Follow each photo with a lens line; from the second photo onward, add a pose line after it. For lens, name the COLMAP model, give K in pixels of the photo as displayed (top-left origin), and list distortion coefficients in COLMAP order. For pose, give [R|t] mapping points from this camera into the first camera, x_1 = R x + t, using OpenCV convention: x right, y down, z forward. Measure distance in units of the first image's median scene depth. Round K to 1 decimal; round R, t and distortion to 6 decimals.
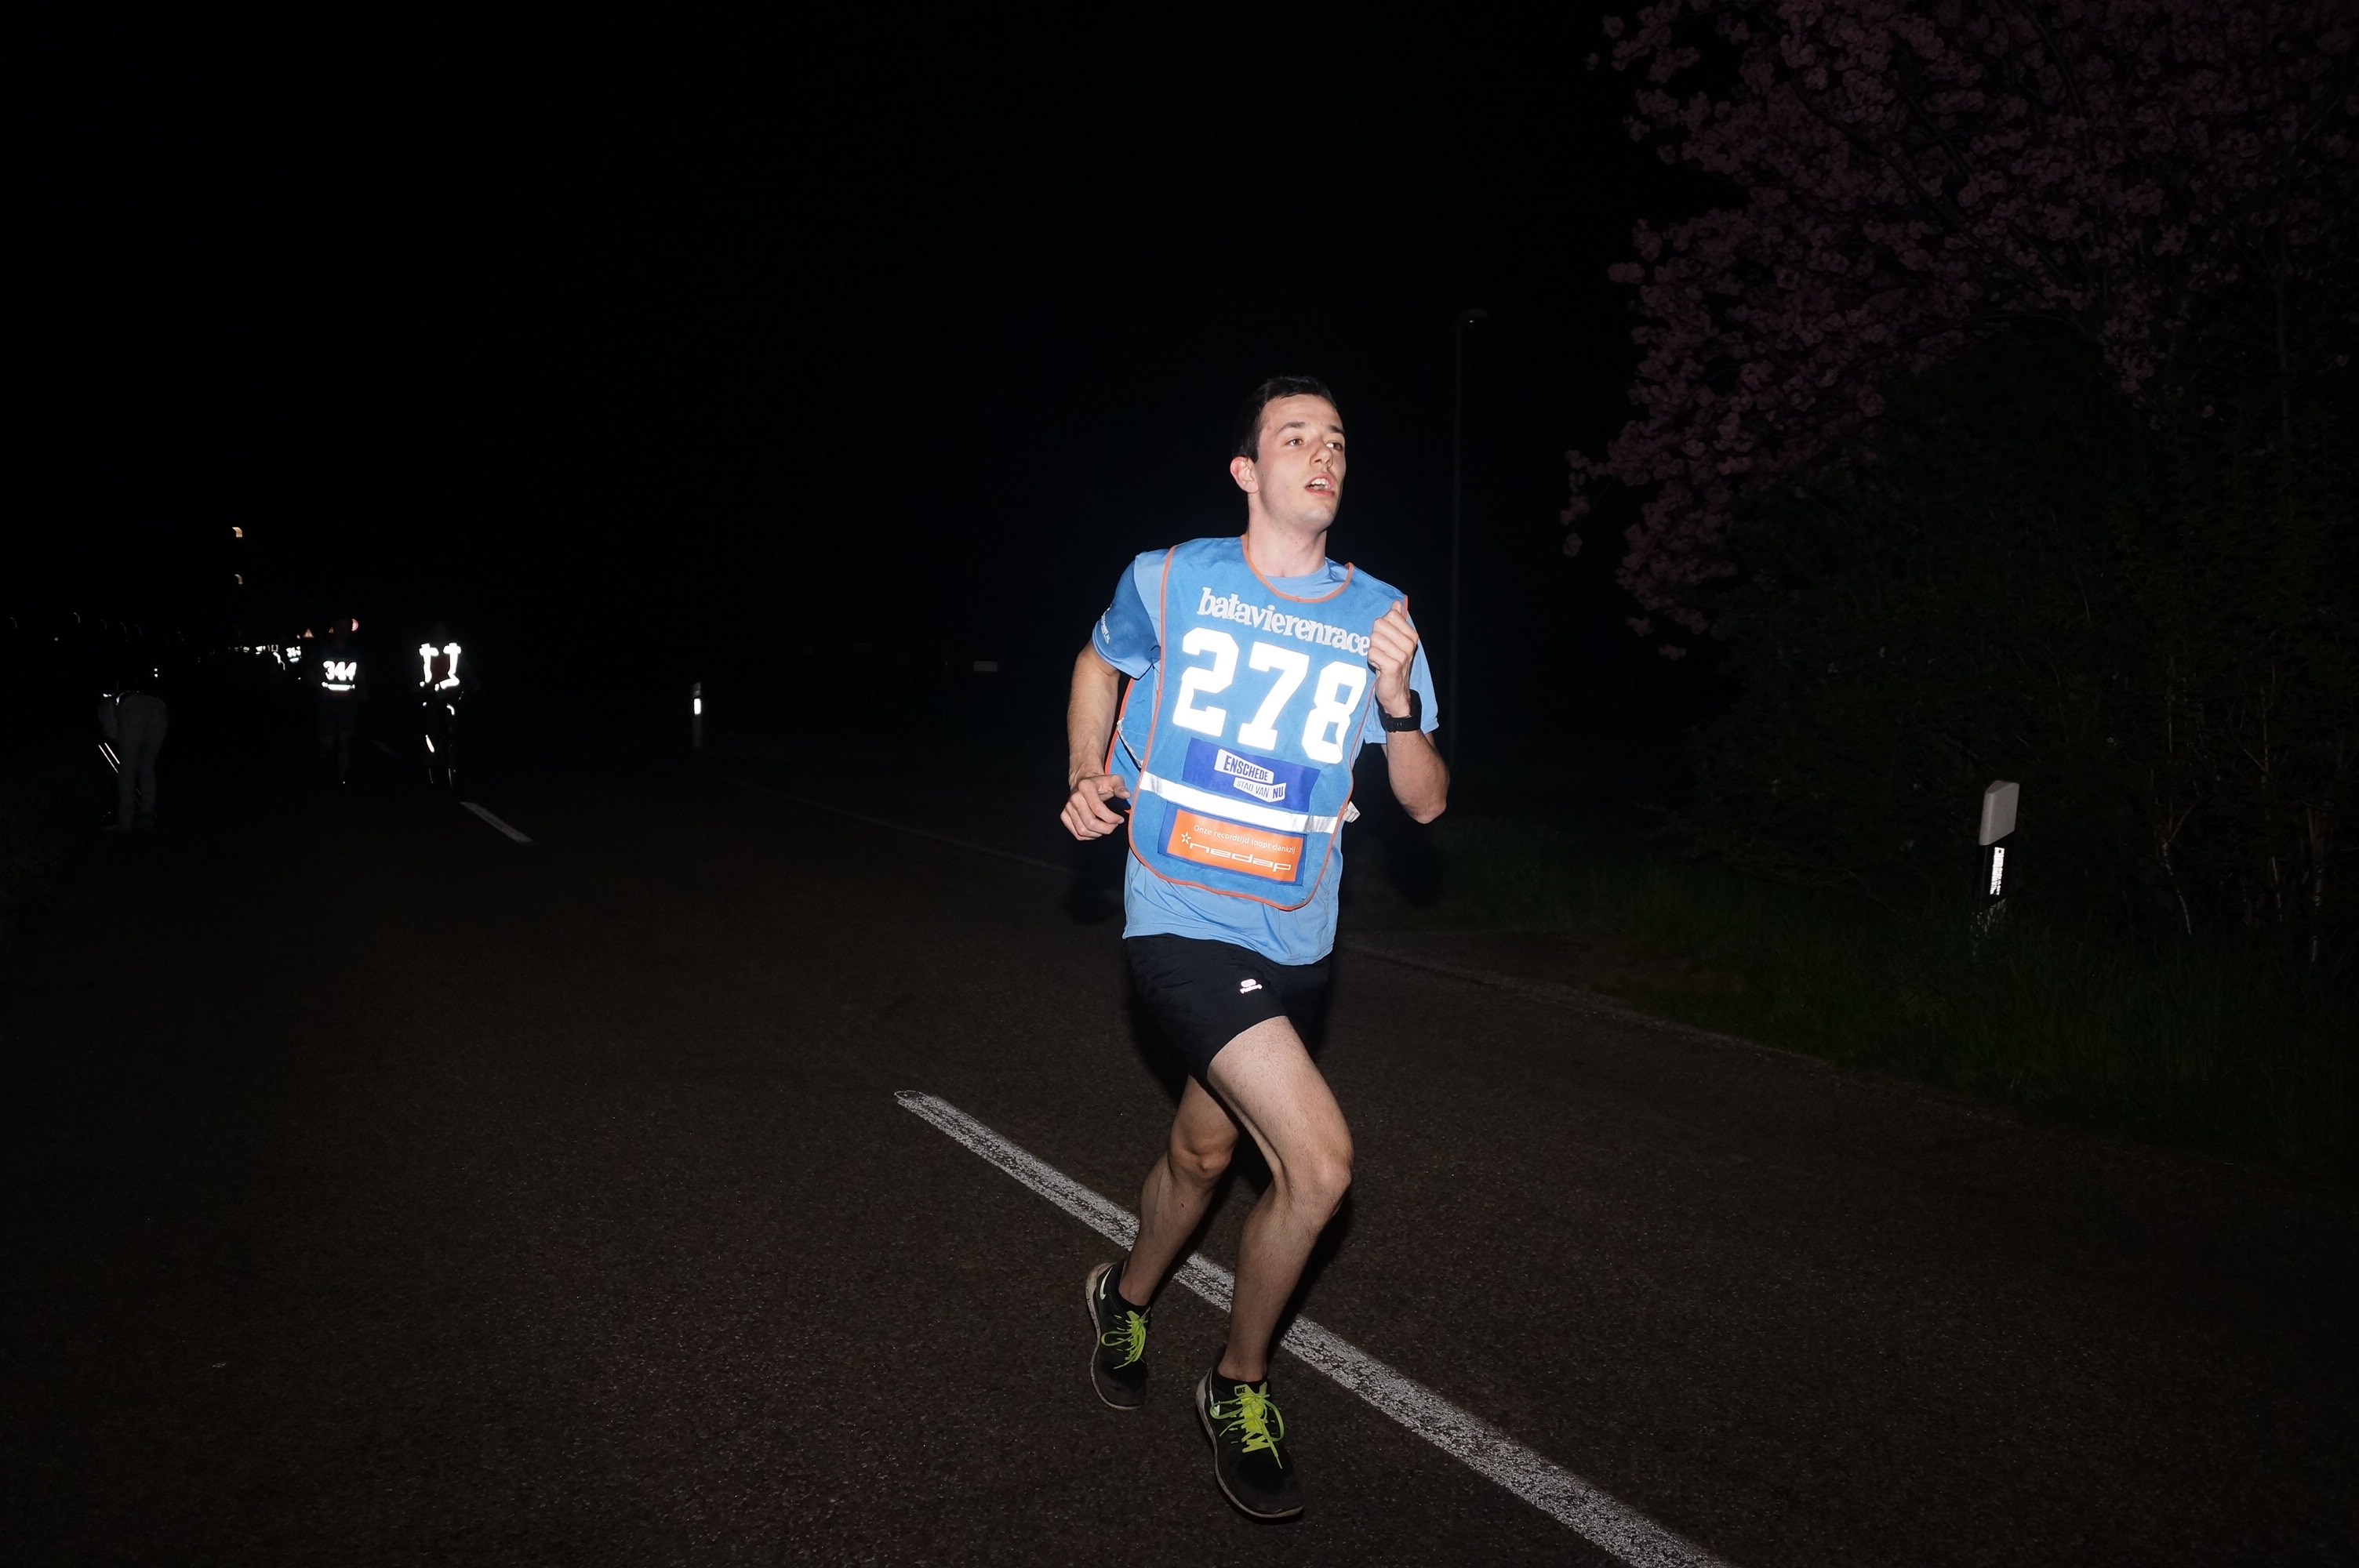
lens RADIAL K [[1870.0, 0, 1168.0], [0, 1870.0, 778.4], [0, 0, 1]] dist [-0.187136, 0.148648]
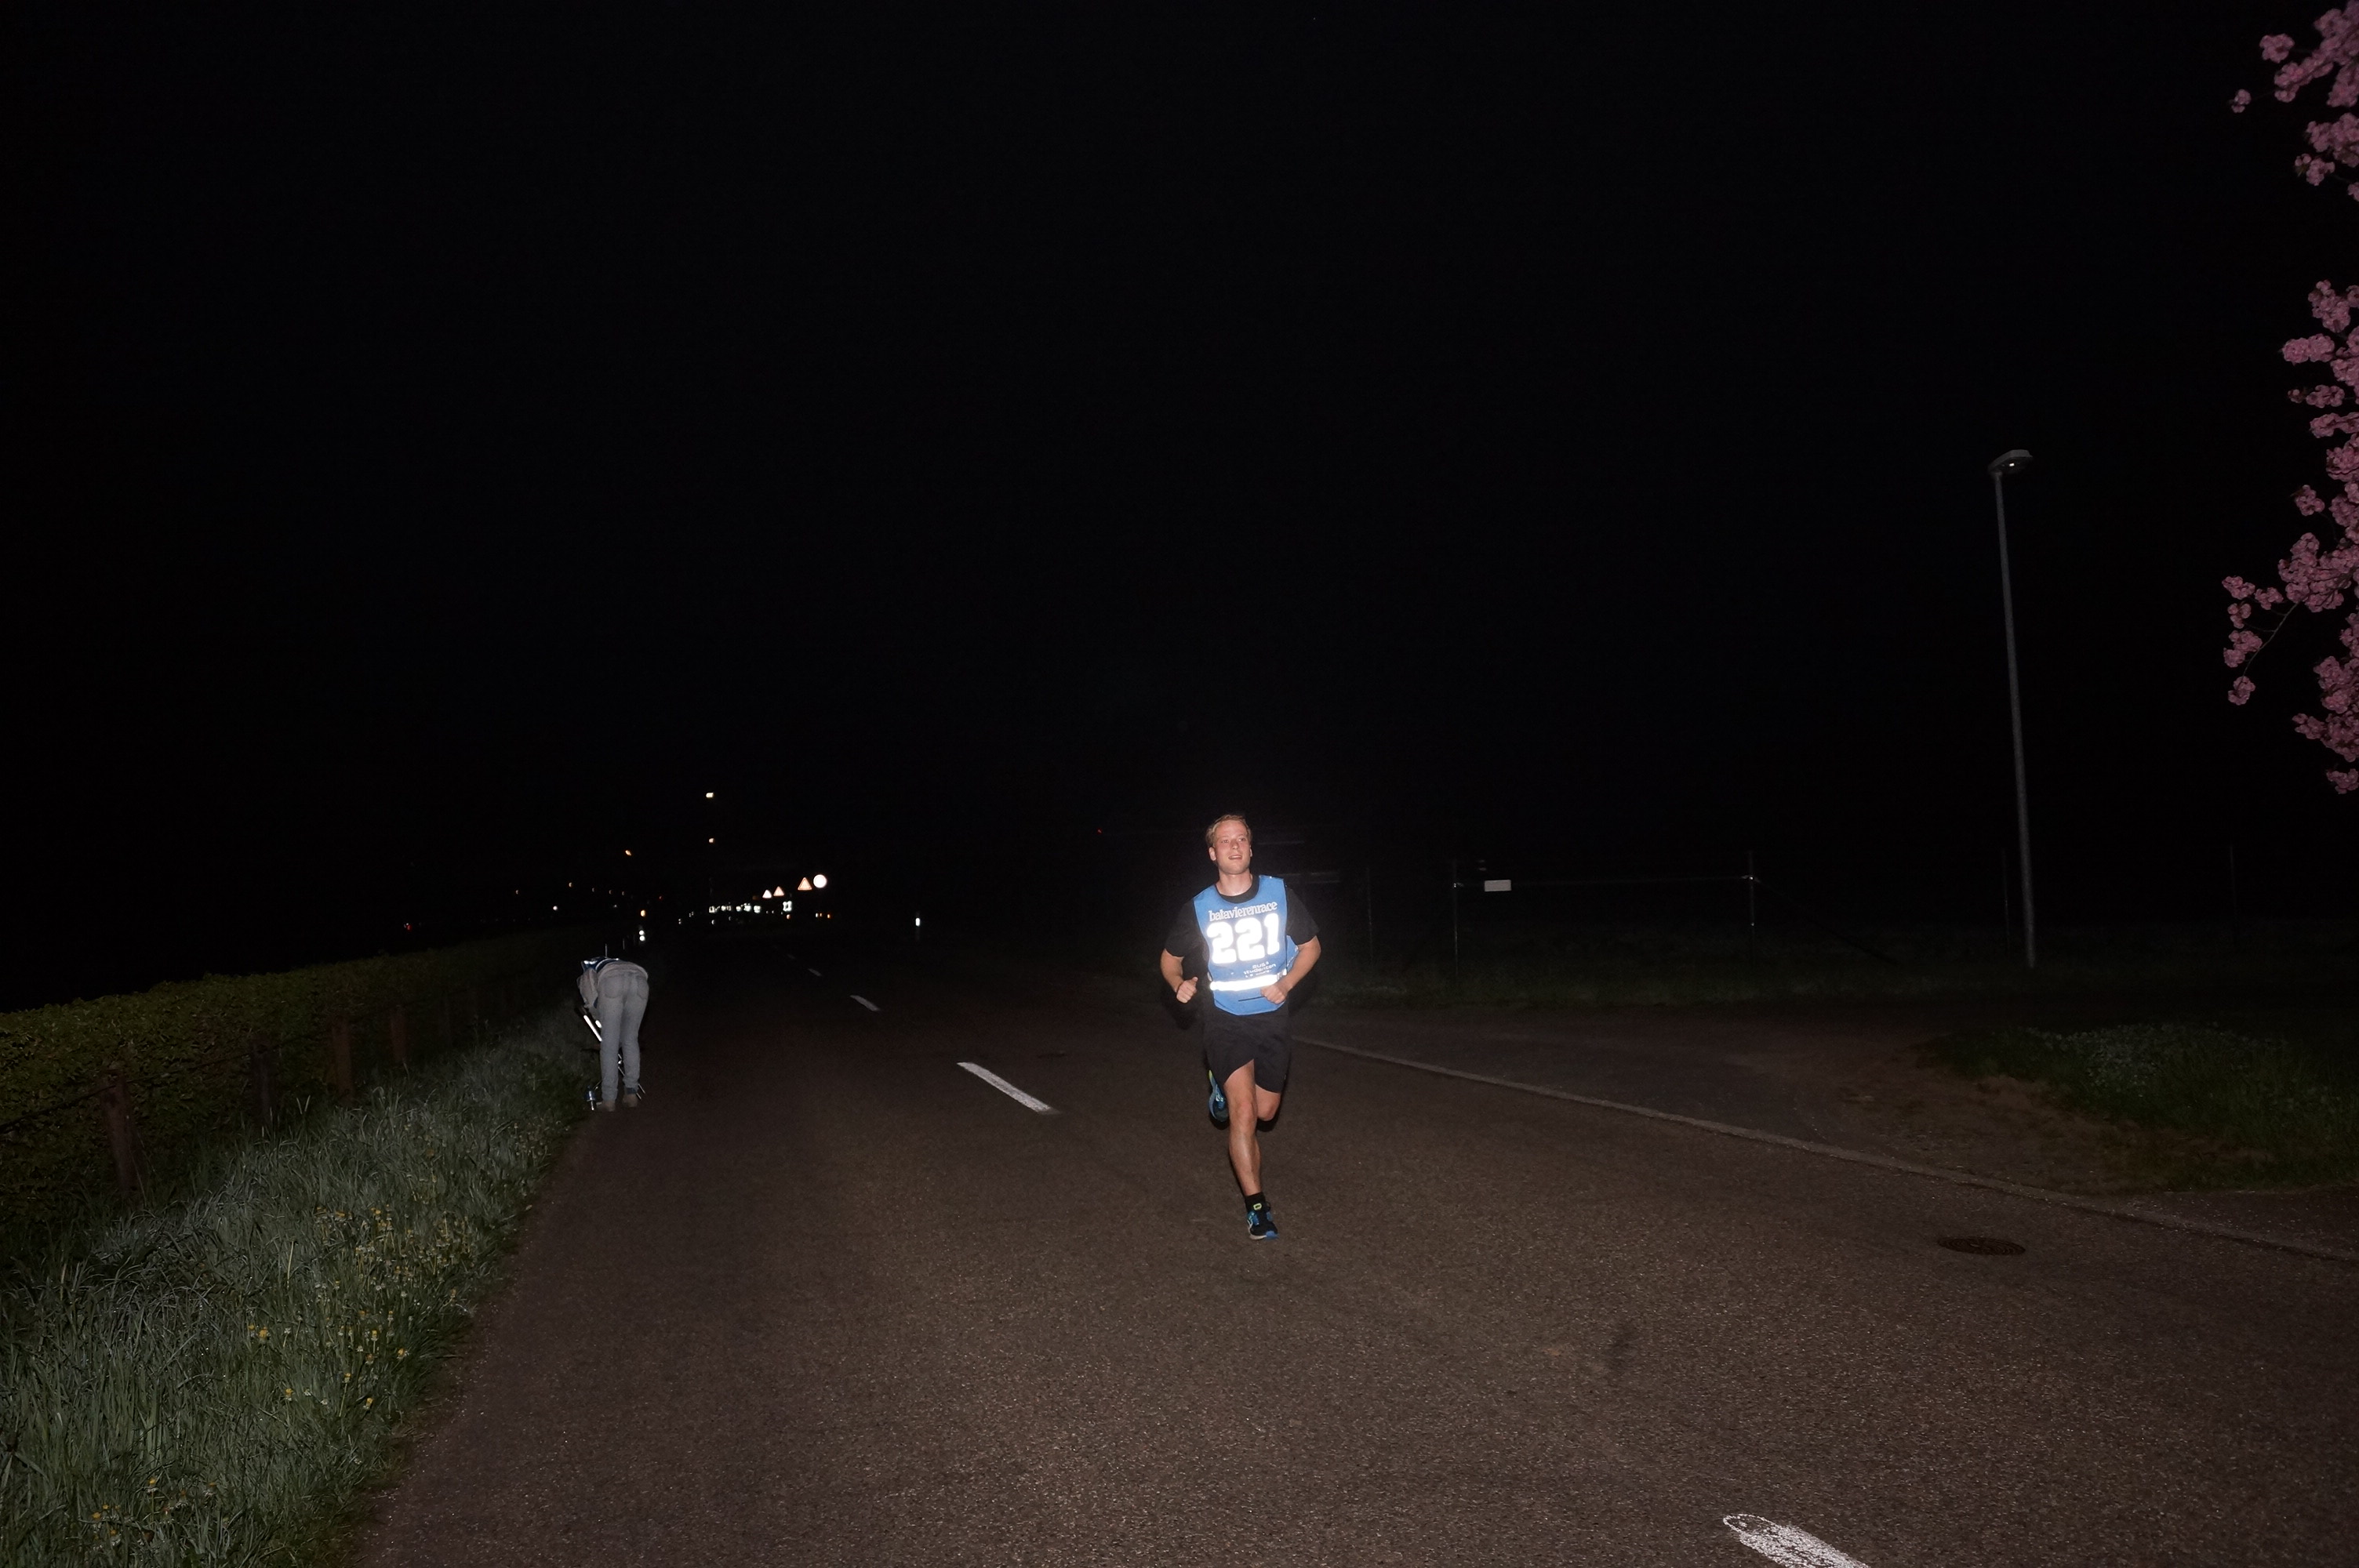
lens RADIAL K [[1870.0, 0, 1183.6], [0, 1870.0, 805.8], [0, 0, 1]] dist [-0.187136, 0.148648]
pose [[0.972401, -0.068679, -0.222981, -0.087861], [0.044719, 0.992838, -0.110783, -0.009786], [0.228992, 0.097754, 0.968507, 0.158391]]
